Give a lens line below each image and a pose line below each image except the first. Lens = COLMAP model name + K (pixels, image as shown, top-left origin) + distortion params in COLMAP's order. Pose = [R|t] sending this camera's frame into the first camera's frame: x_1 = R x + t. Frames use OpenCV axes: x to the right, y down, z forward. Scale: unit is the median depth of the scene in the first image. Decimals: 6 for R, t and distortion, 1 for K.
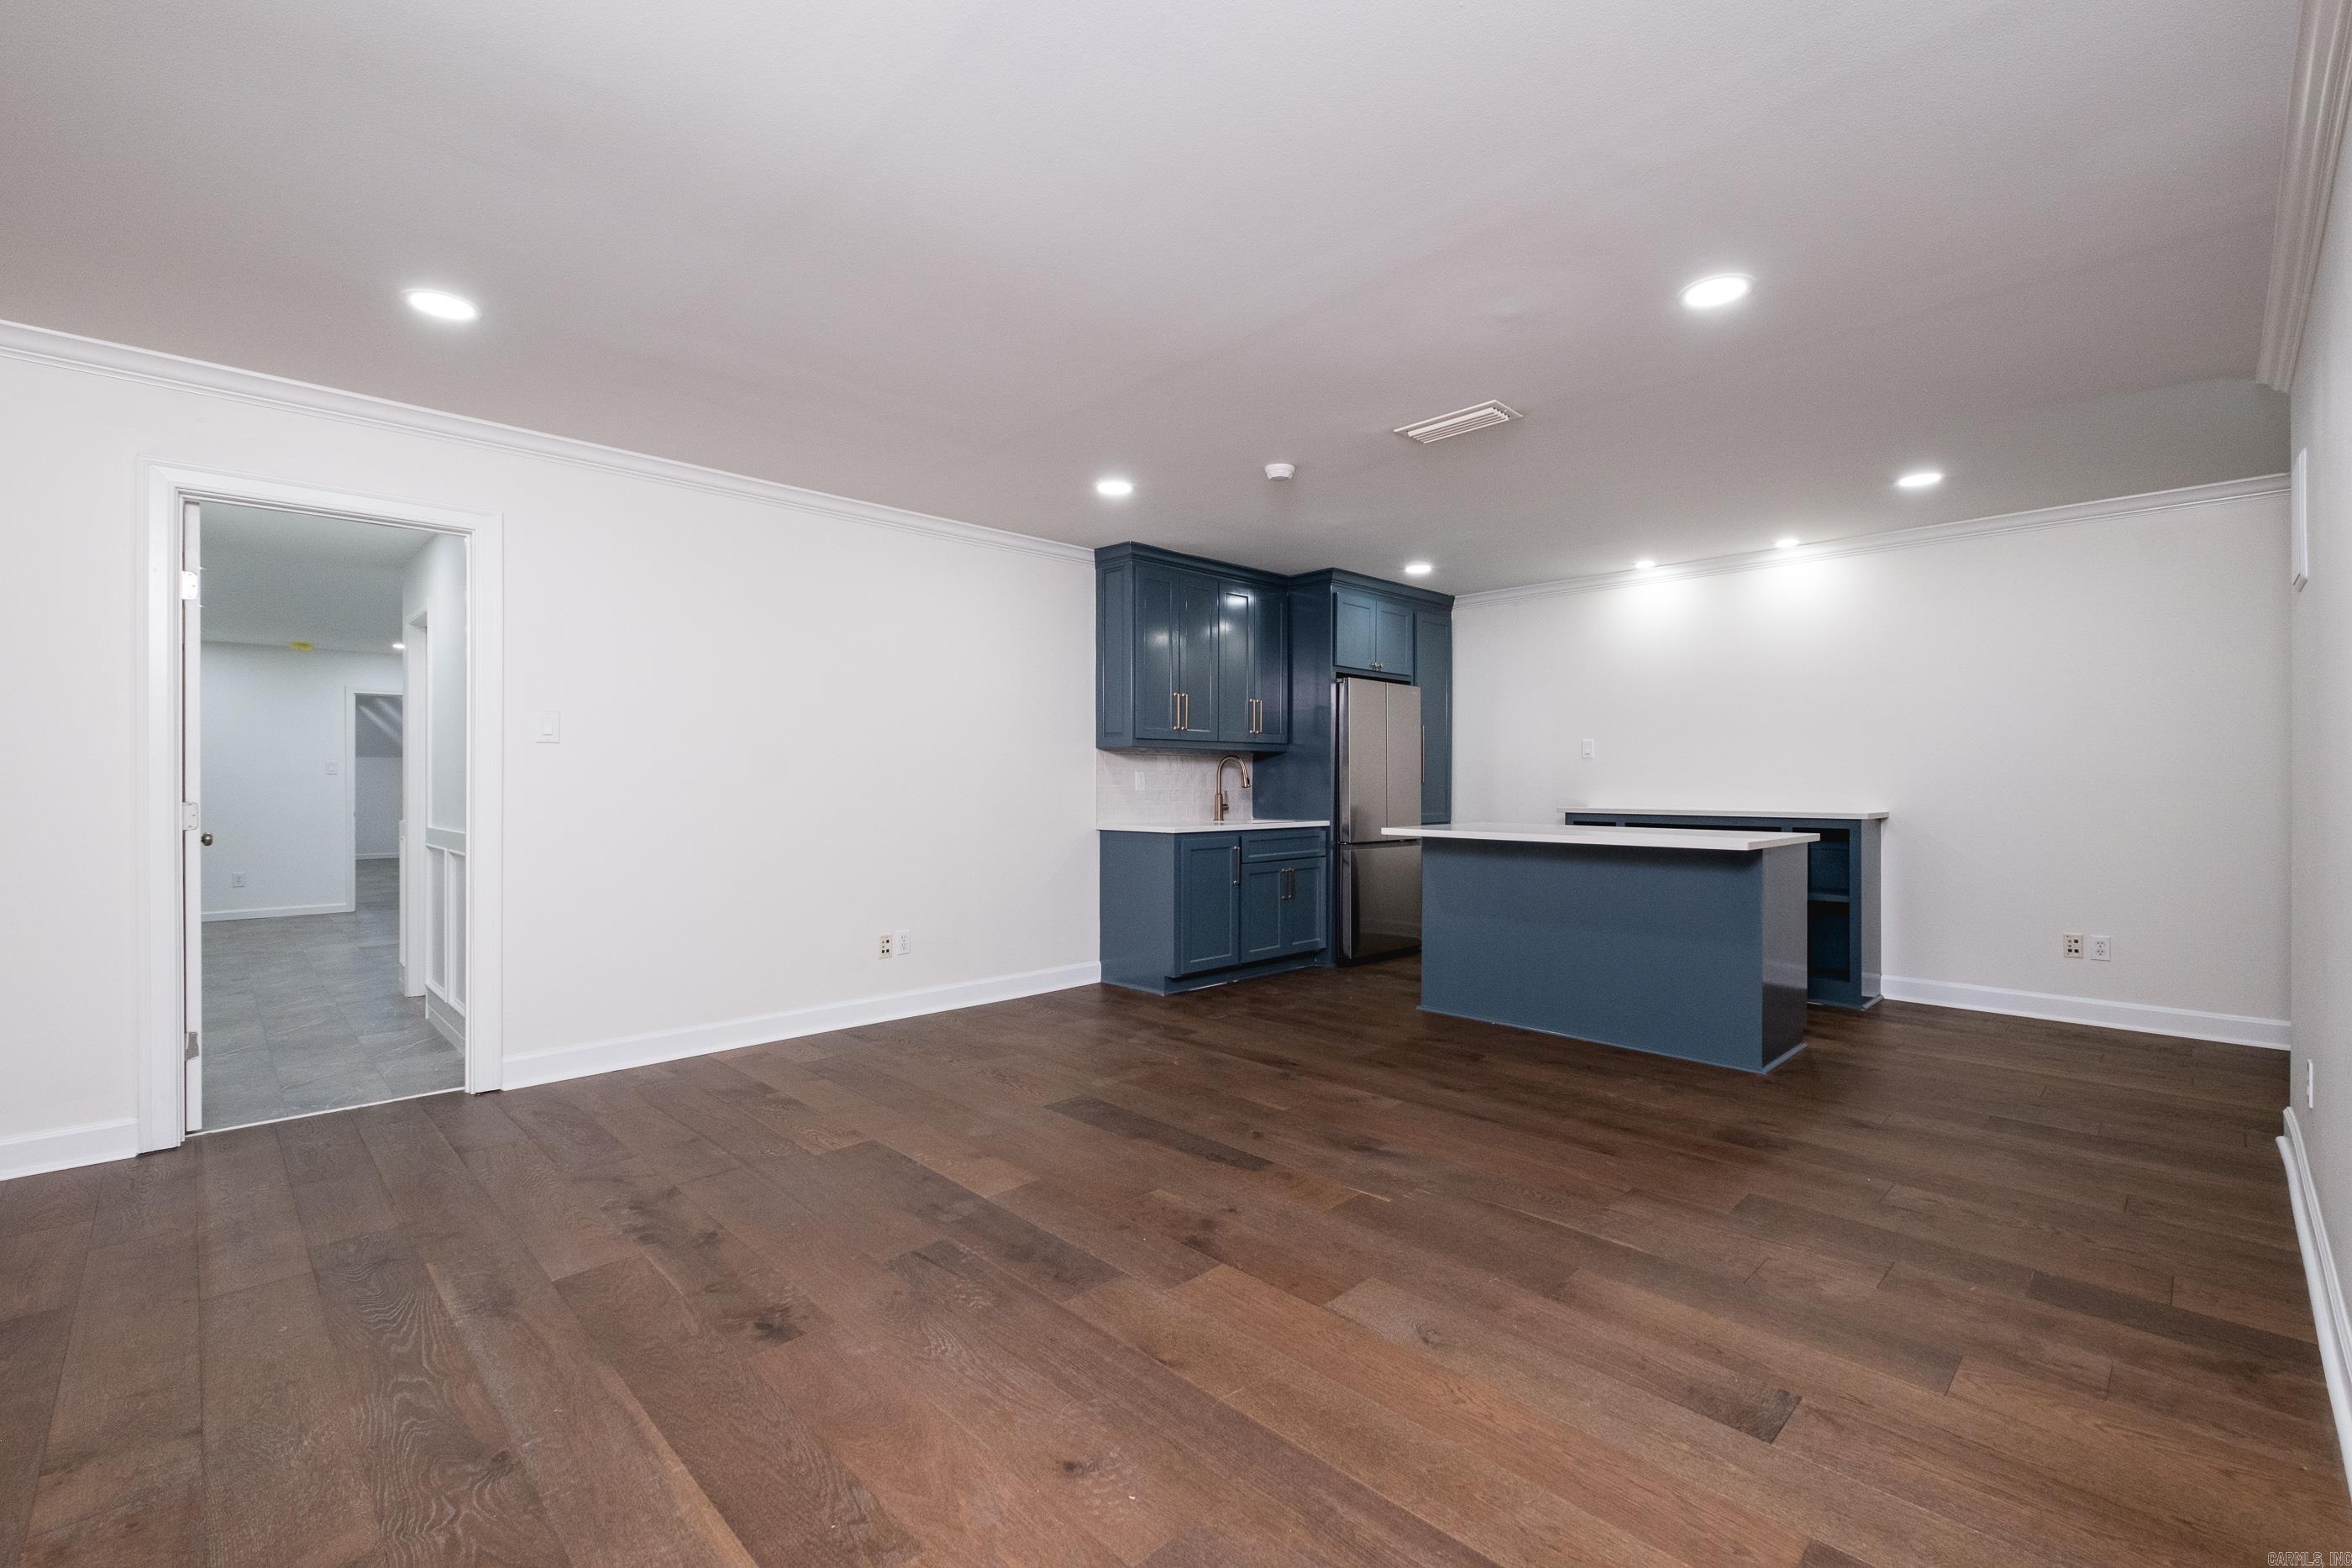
lens RADIAL K [[1021.2, 0, 1178.0], [0, 1021.2, 768.8], [0, 0, 1]] dist [-0.000607, -0.000280]
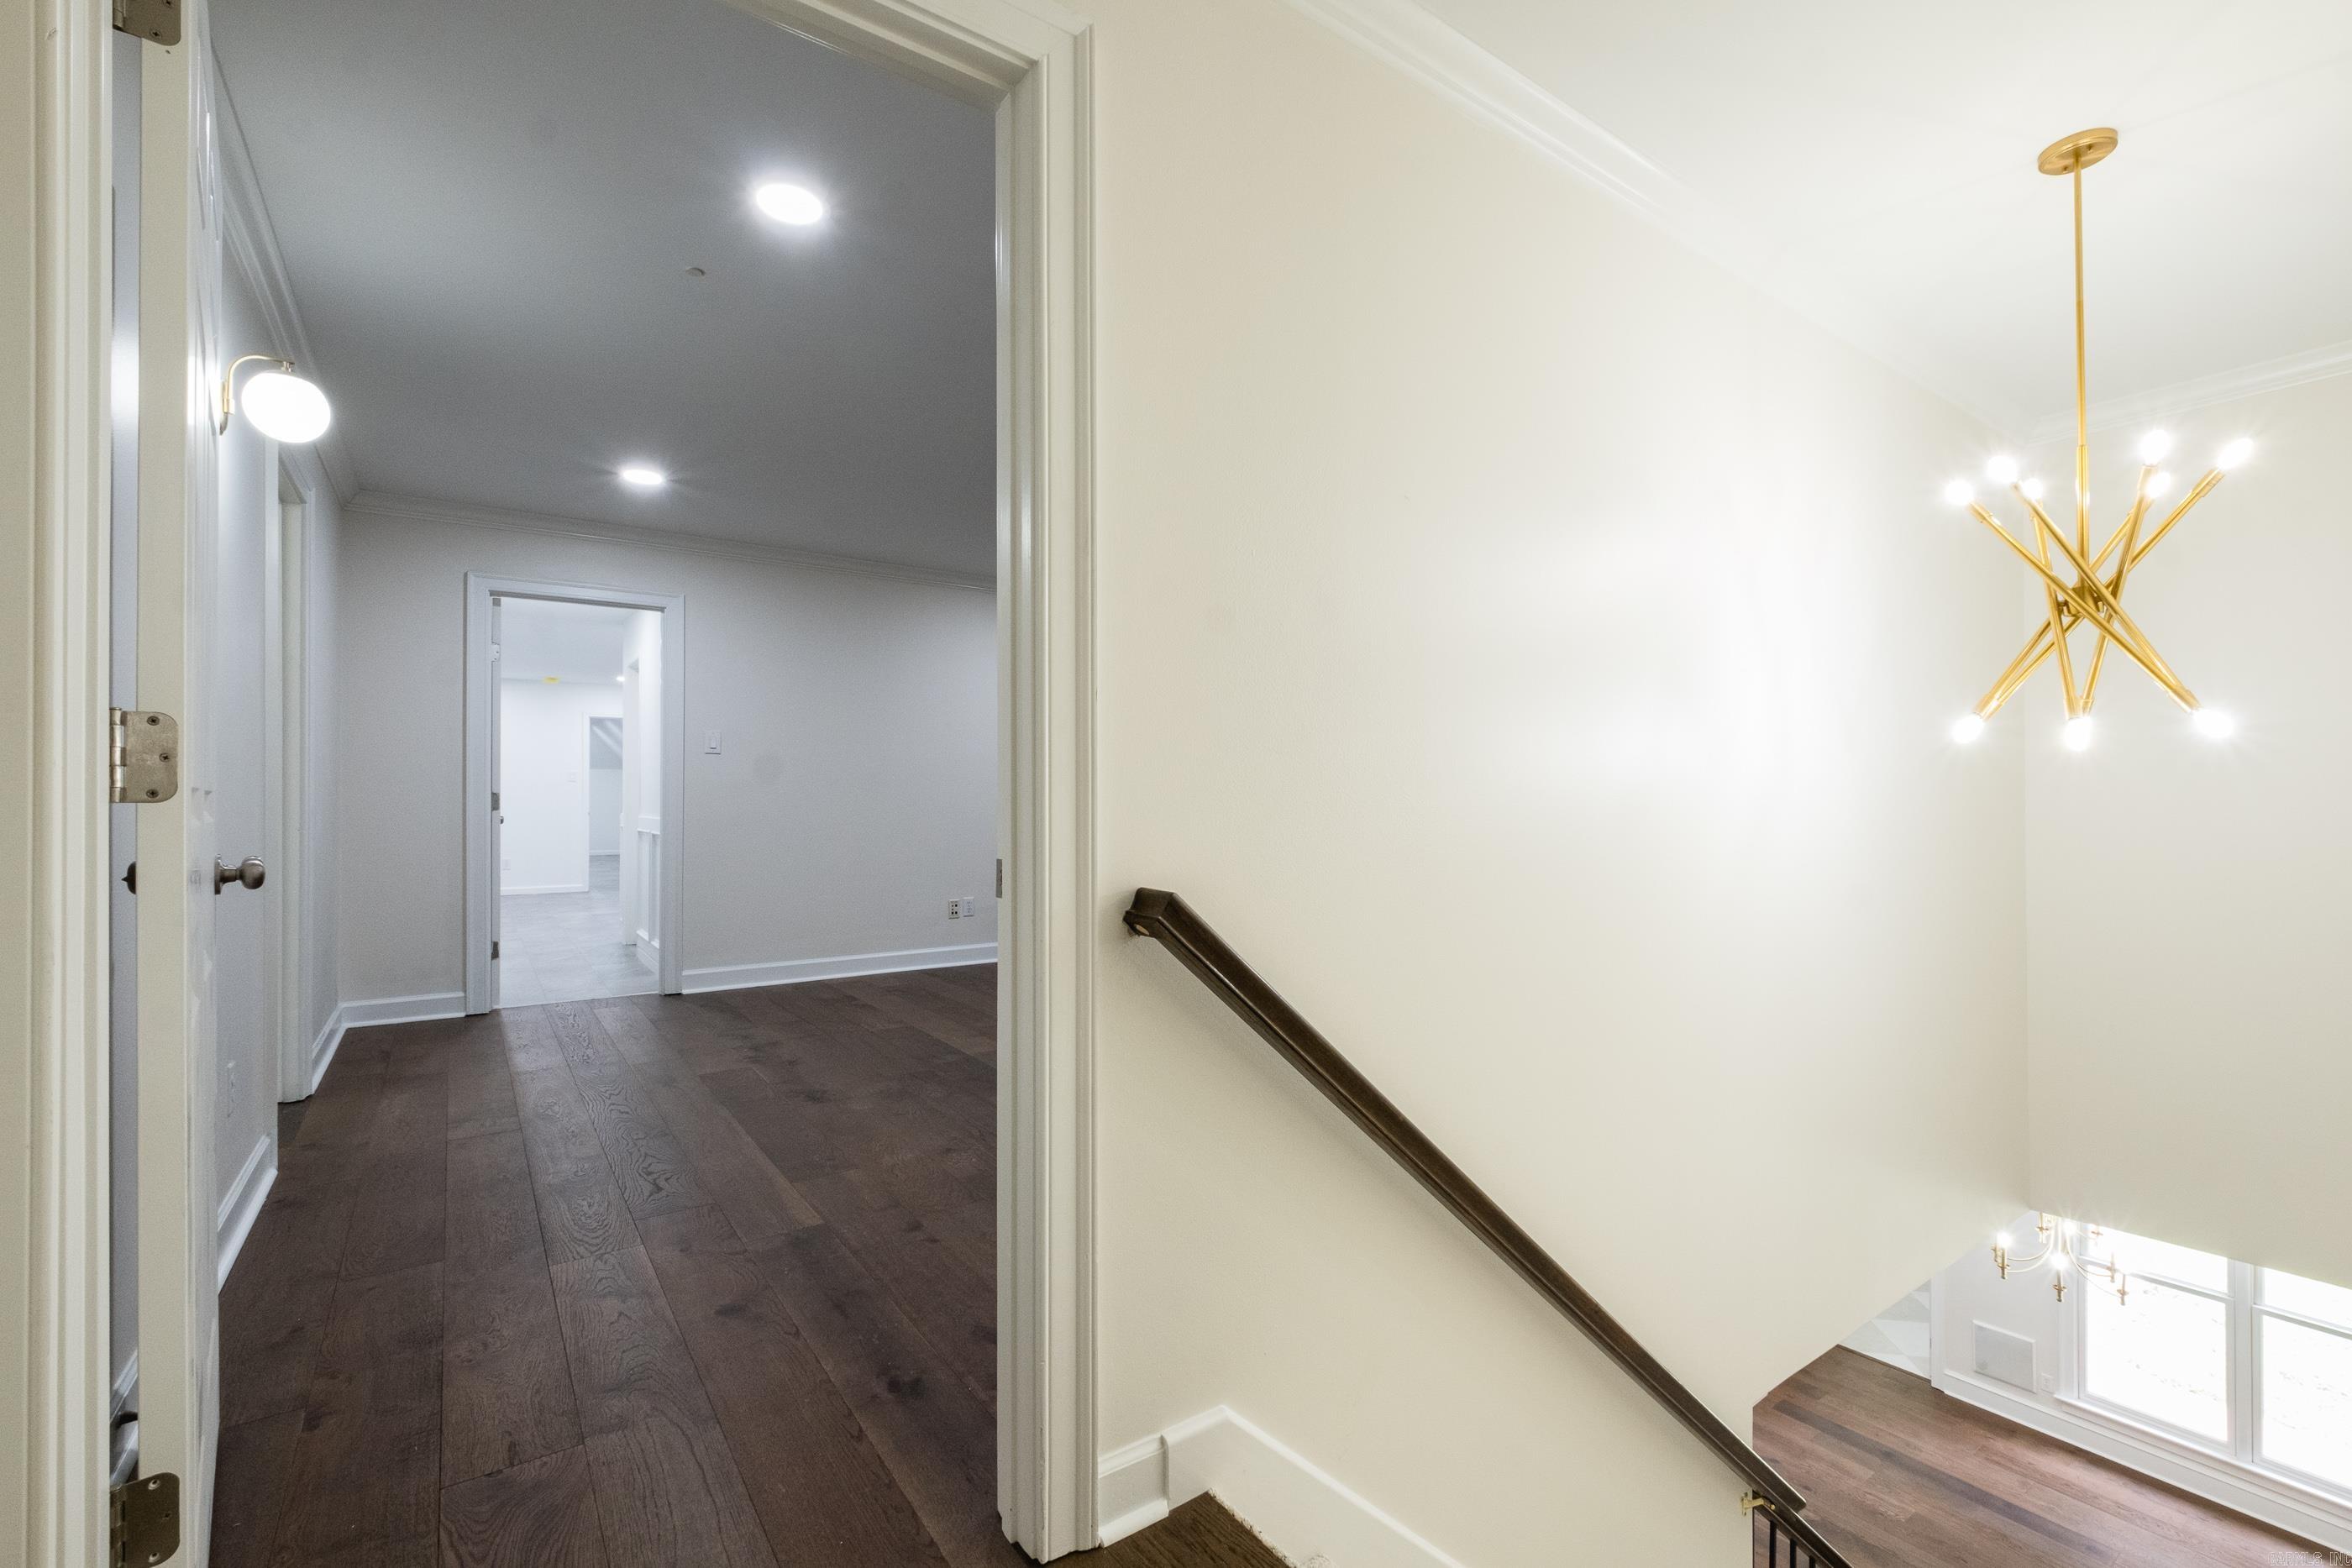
lens RADIAL K [[1021.2, 0, 1171.6], [0, 1021.2, 787.7], [0, 0, 1]] dist [-0.000607, -0.000280]
pose [[0.987365, 0.005856, -0.158353, 0.192317], [-0.005523, 0.999982, 0.002545, 0.012708], [0.158365, -0.001639, 0.987379, -0.243659]]
